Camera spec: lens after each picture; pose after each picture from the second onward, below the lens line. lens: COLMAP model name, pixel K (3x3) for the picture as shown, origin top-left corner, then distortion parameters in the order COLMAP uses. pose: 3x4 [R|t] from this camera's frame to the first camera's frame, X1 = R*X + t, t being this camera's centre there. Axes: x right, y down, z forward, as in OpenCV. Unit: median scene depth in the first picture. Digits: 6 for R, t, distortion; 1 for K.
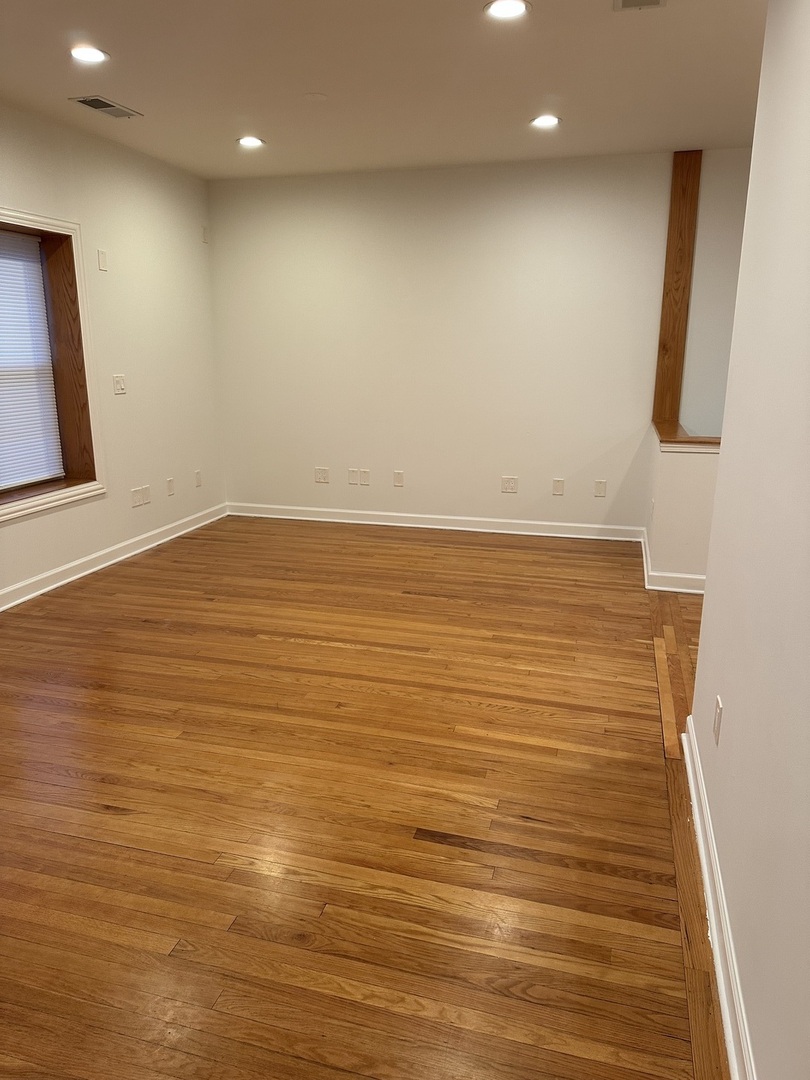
lens RADIAL K [[757.2, 0, 405.0], [0, 757.2, 540.0], [0, 0, 1]] dist [0.030287, -0.036967]
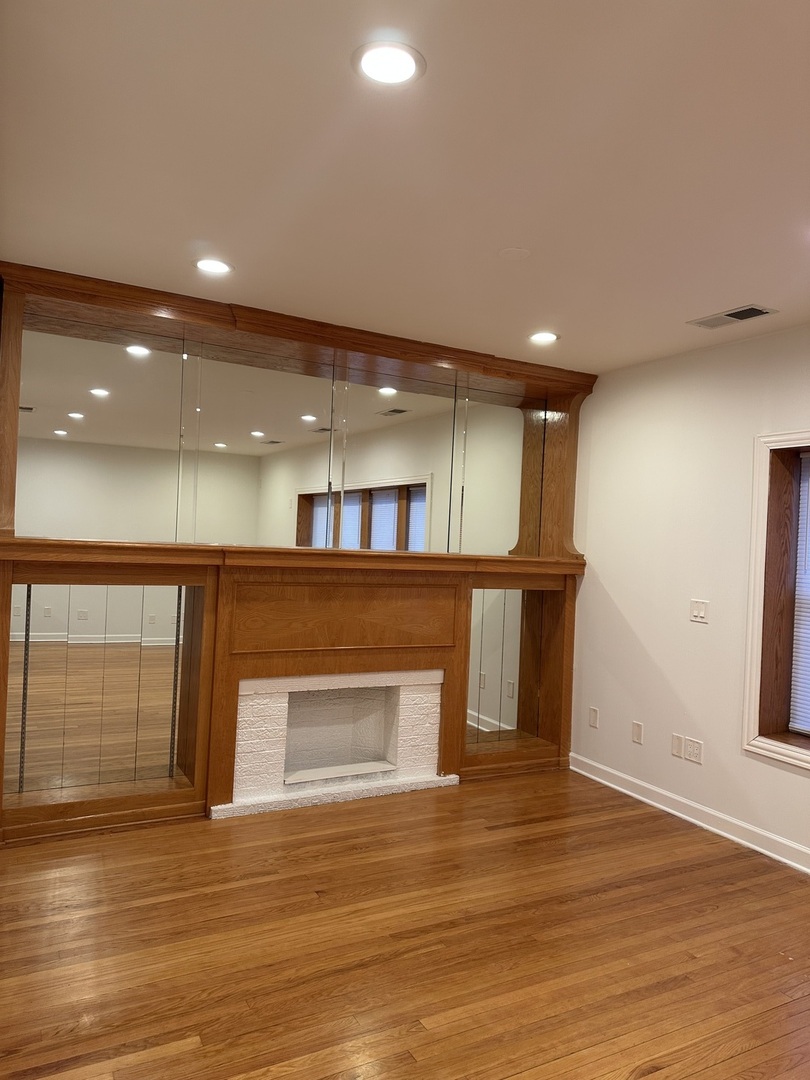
lens RADIAL K [[757.2, 0, 405.0], [0, 757.2, 540.0], [0, 0, 1]] dist [0.030287, -0.036967]
pose [[-0.703032, -0.011248, -0.711069, 0.689868], [-0.230574, 0.949468, 0.212948, -0.546004], [0.672741, 0.313664, -0.670100, 1.716576]]
